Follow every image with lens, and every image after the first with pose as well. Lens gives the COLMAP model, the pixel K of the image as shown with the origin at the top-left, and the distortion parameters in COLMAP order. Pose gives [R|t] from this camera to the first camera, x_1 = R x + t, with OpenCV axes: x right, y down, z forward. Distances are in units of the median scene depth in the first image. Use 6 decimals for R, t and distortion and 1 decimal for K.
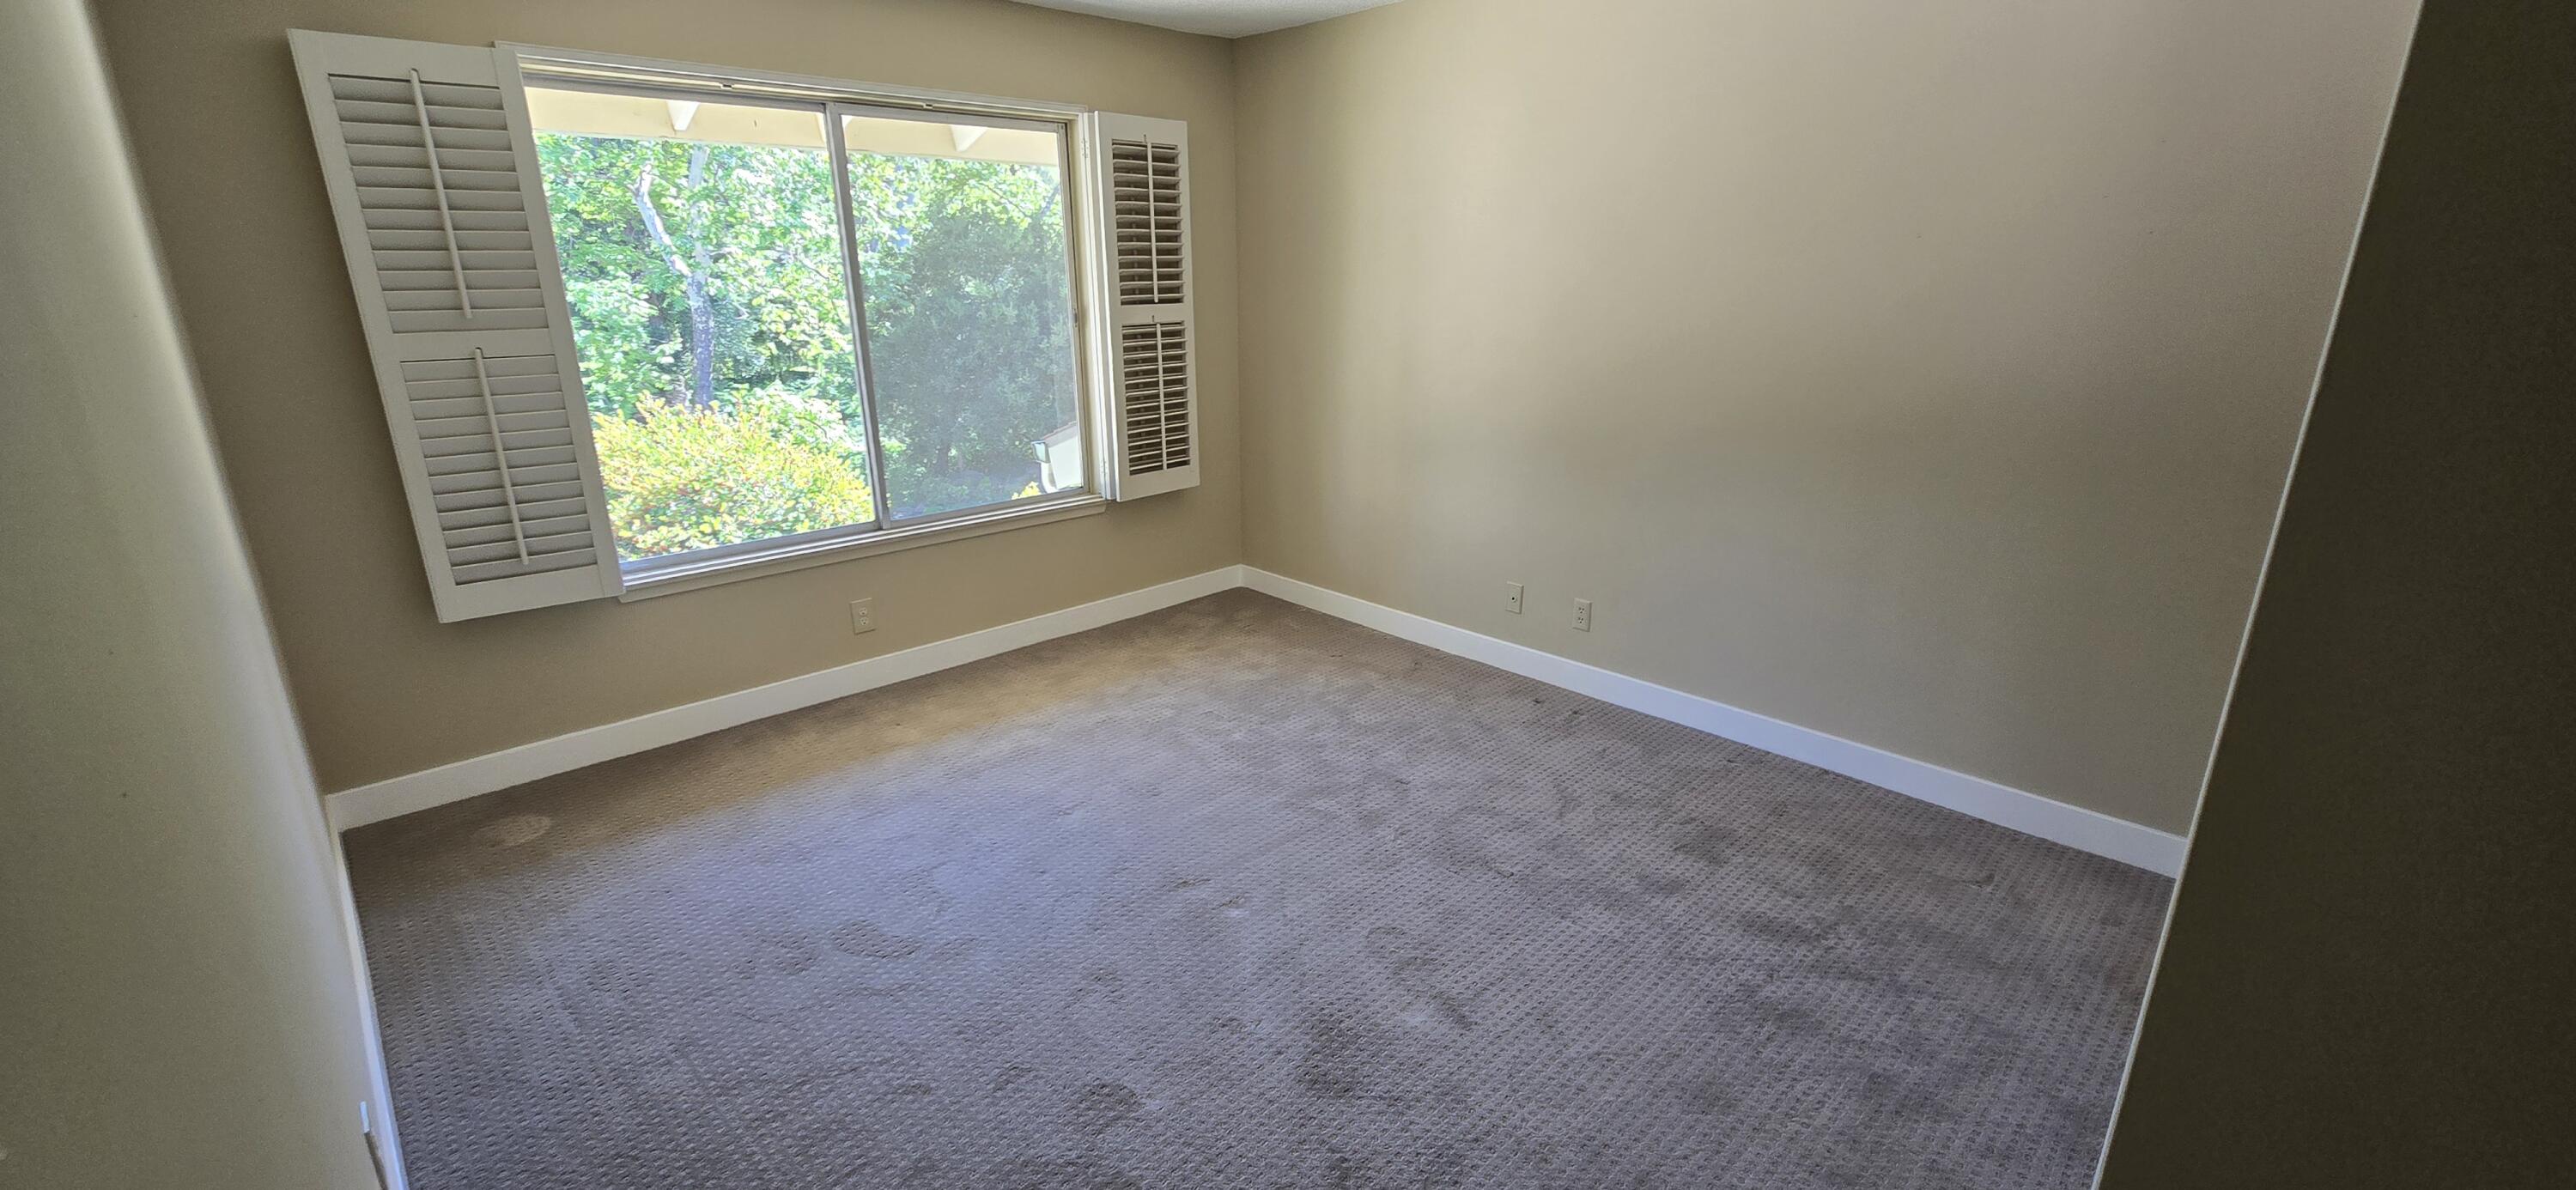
lens RADIAL K [[1081.2, 0, 1297.5], [0, 1081.2, 607.9], [0, 0, 1]] dist [0.015394, 0.000752]
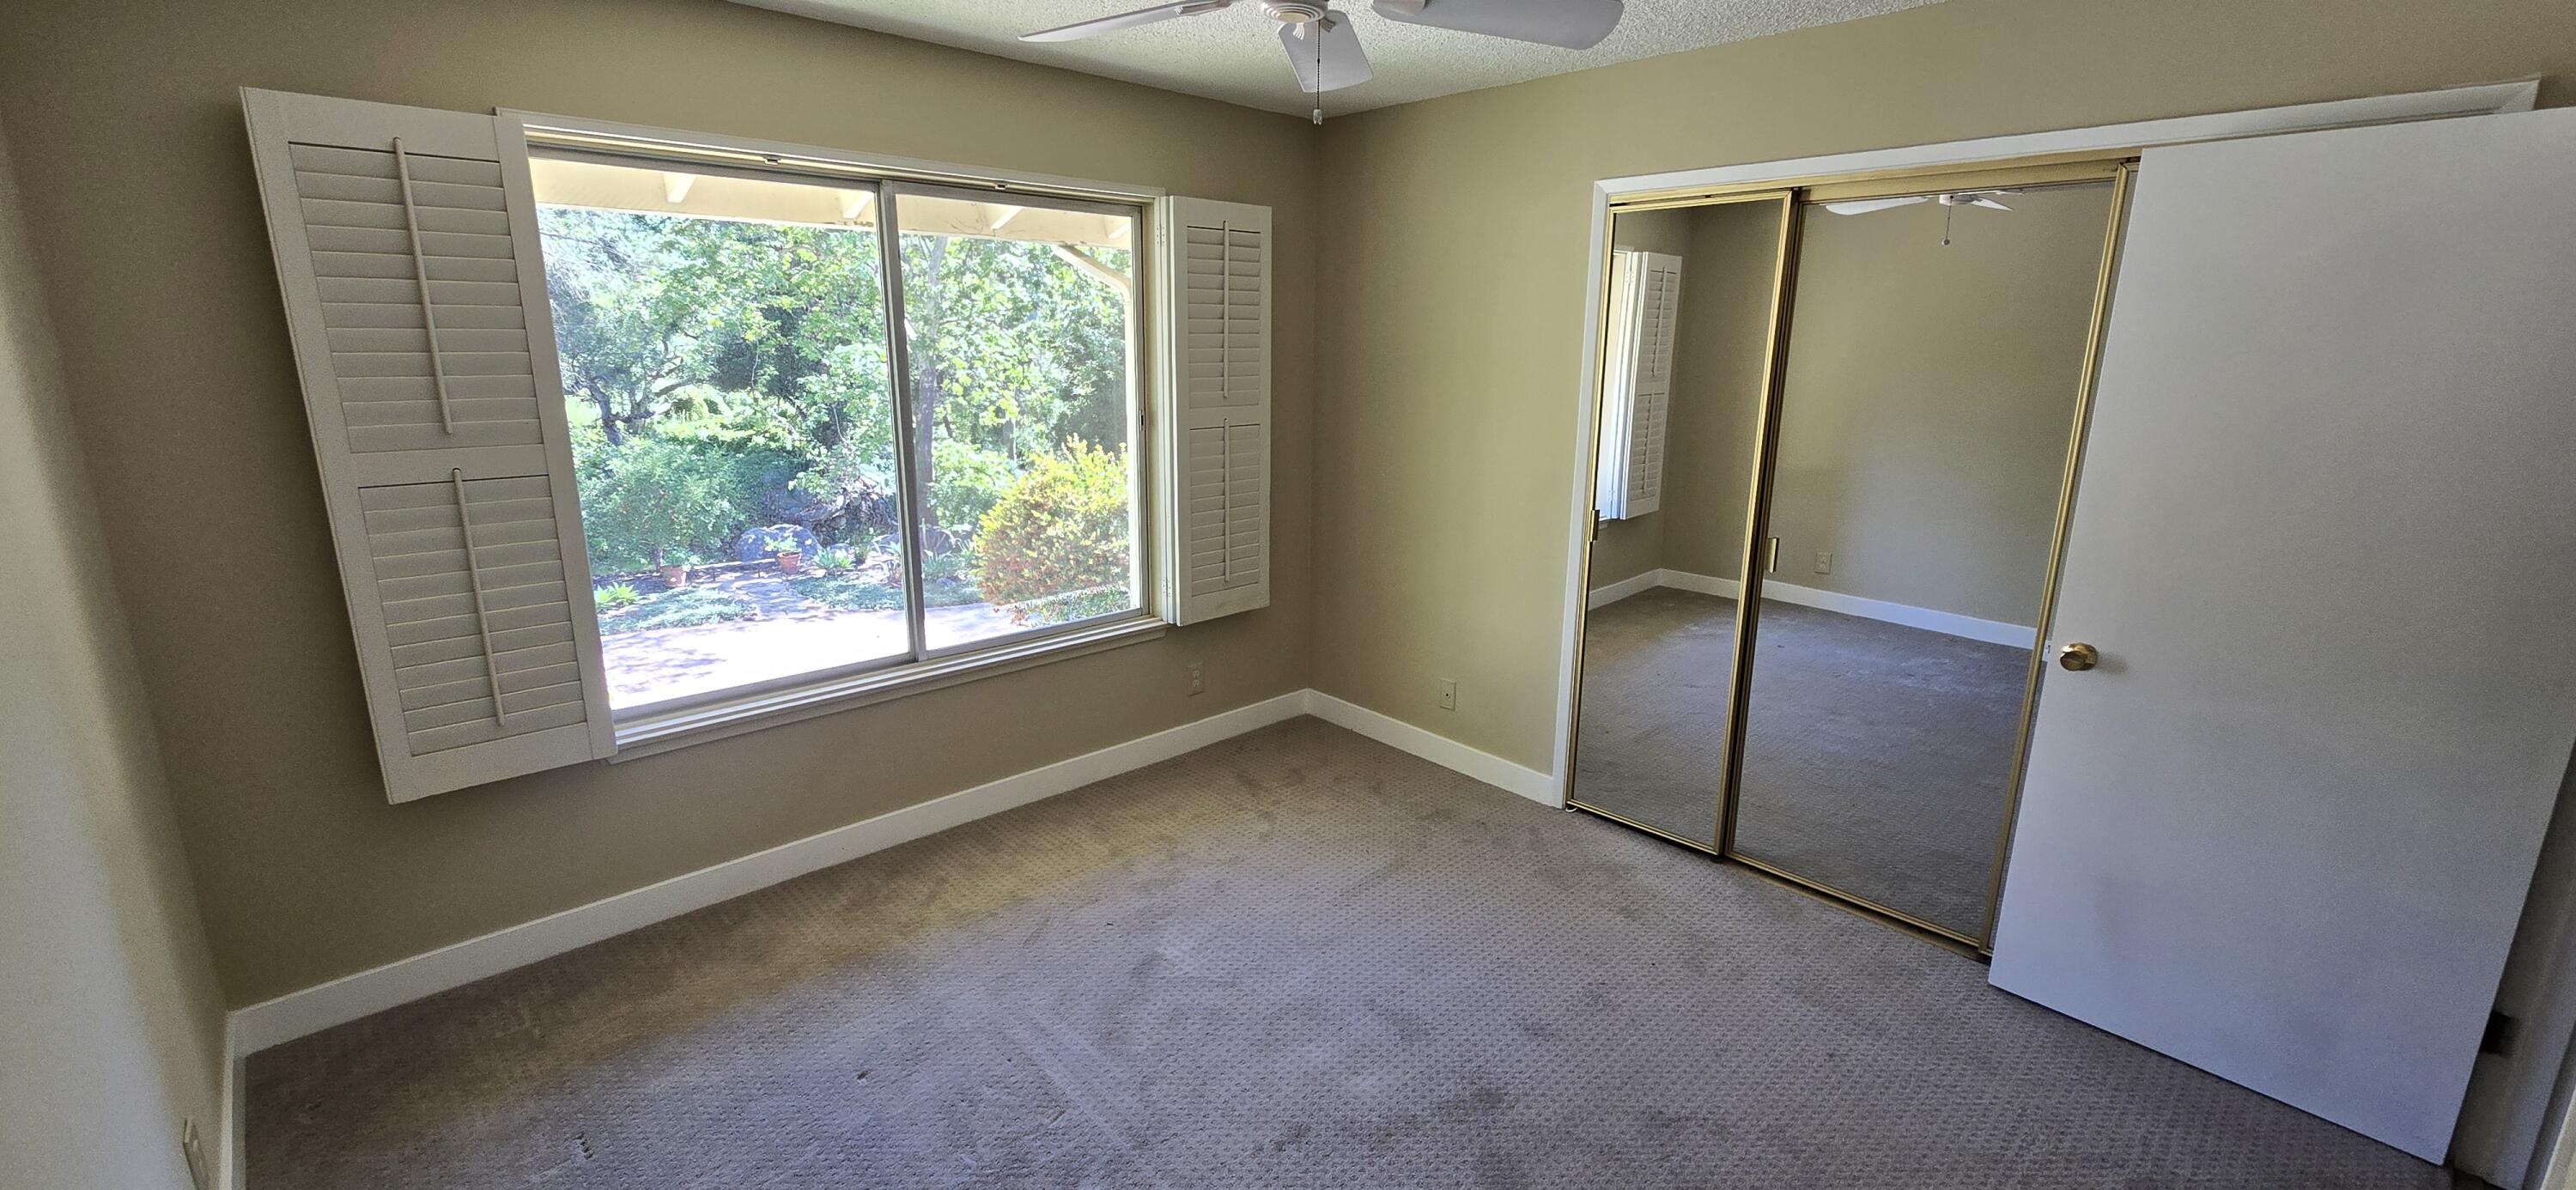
lens RADIAL K [[1081.2, 0, 1280.1], [0, 1081.2, 610.1], [0, 0, 1]] dist [0.015394, 0.000752]
pose [[0.999866, 0.012604, 0.010466, -0.104441], [-0.011946, 0.998084, -0.060707, -0.065232], [-0.011211, 0.060574, 0.998101, 0.134242]]
